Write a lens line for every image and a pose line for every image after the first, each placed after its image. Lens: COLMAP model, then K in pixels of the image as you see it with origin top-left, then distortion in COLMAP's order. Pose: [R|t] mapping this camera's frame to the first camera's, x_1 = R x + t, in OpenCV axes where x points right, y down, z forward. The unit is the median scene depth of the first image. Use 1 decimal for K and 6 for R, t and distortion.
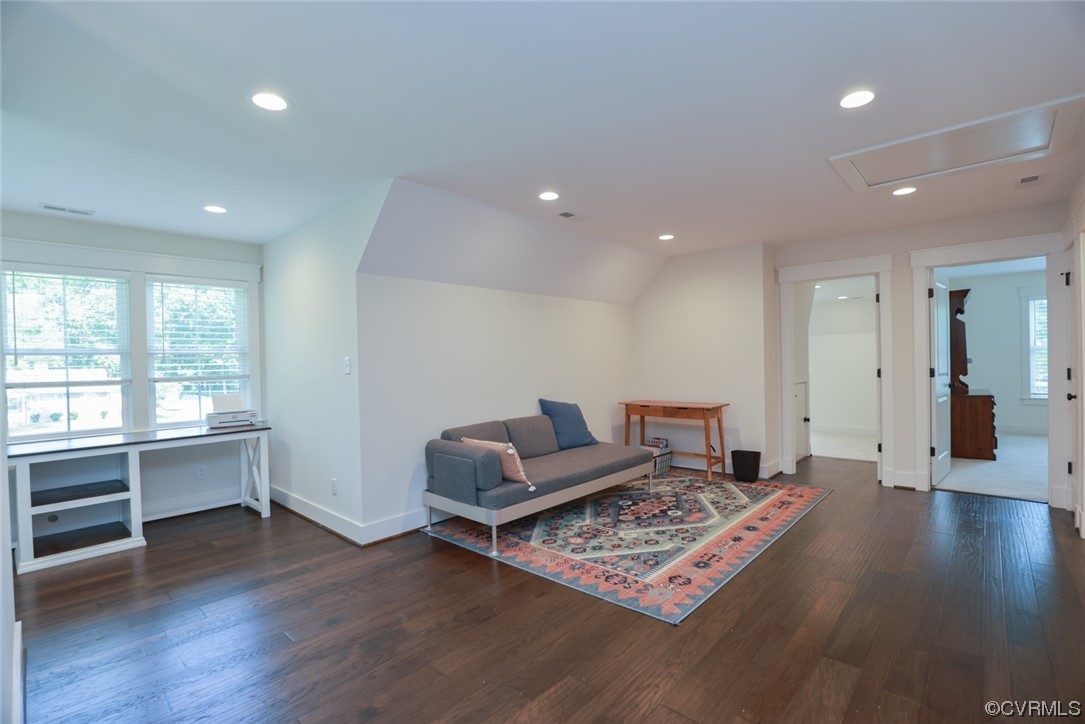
lens RADIAL K [[496.4, 0, 545.0], [0, 496.4, 363.0], [0, 0, 1]] dist [-0.025231, 0.000782]
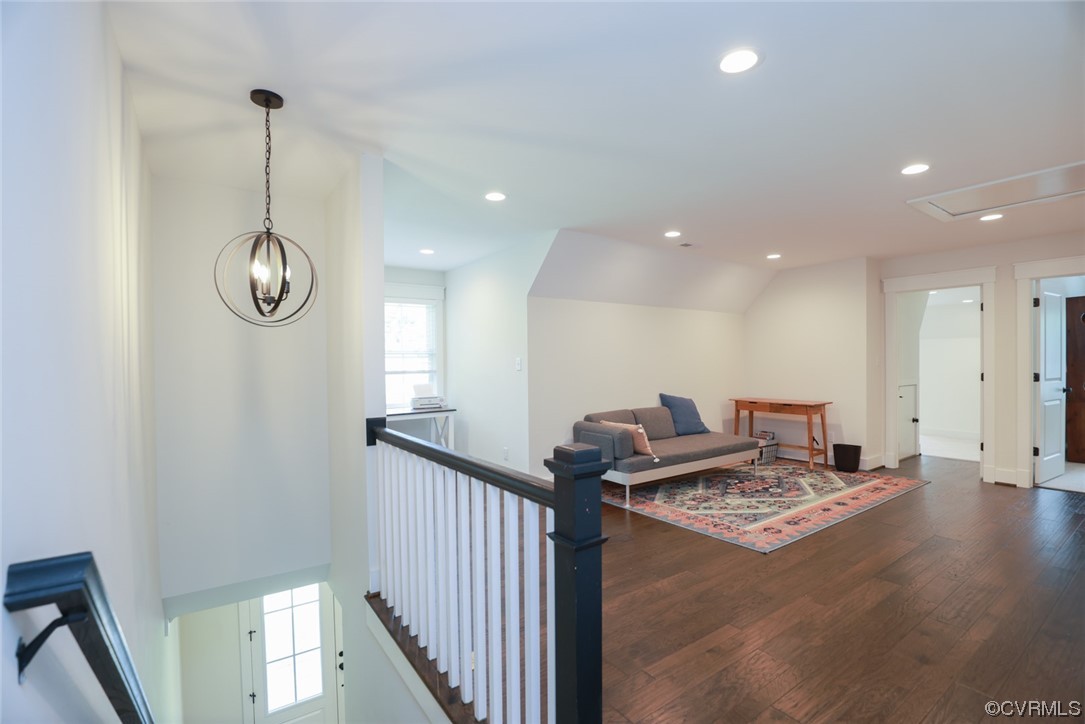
lens RADIAL K [[496.4, 0, 550.0], [0, 496.4, 366.8], [0, 0, 1]] dist [-0.025231, 0.000782]
pose [[0.978278, 0.013408, -0.206862, -0.028326], [-0.011423, 0.999877, 0.010788, -0.002606], [0.206982, -0.008191, 0.978311, -0.276019]]
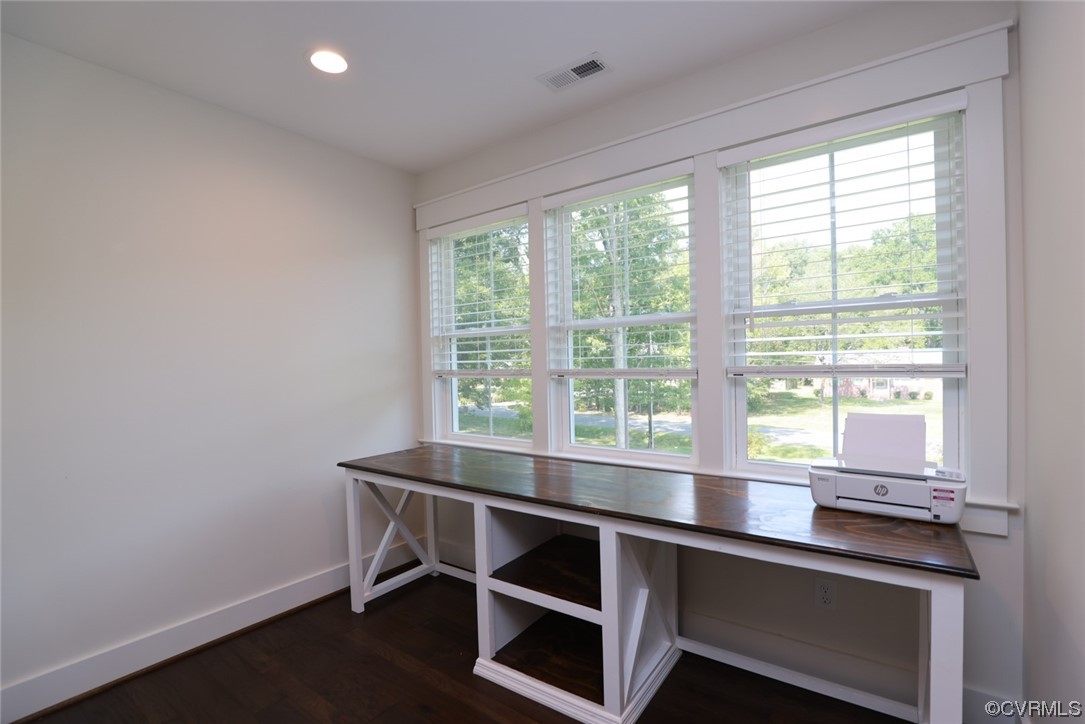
lens RADIAL K [[496.4, 0, 545.3], [0, 496.4, 364.4], [0, 0, 1]] dist [-0.025231, 0.000782]
pose [[0.115298, 0.026601, -0.992975, -0.341566], [0.013172, 0.999513, 0.028306, 0.015361], [0.993244, -0.016343, 0.114891, 0.757294]]
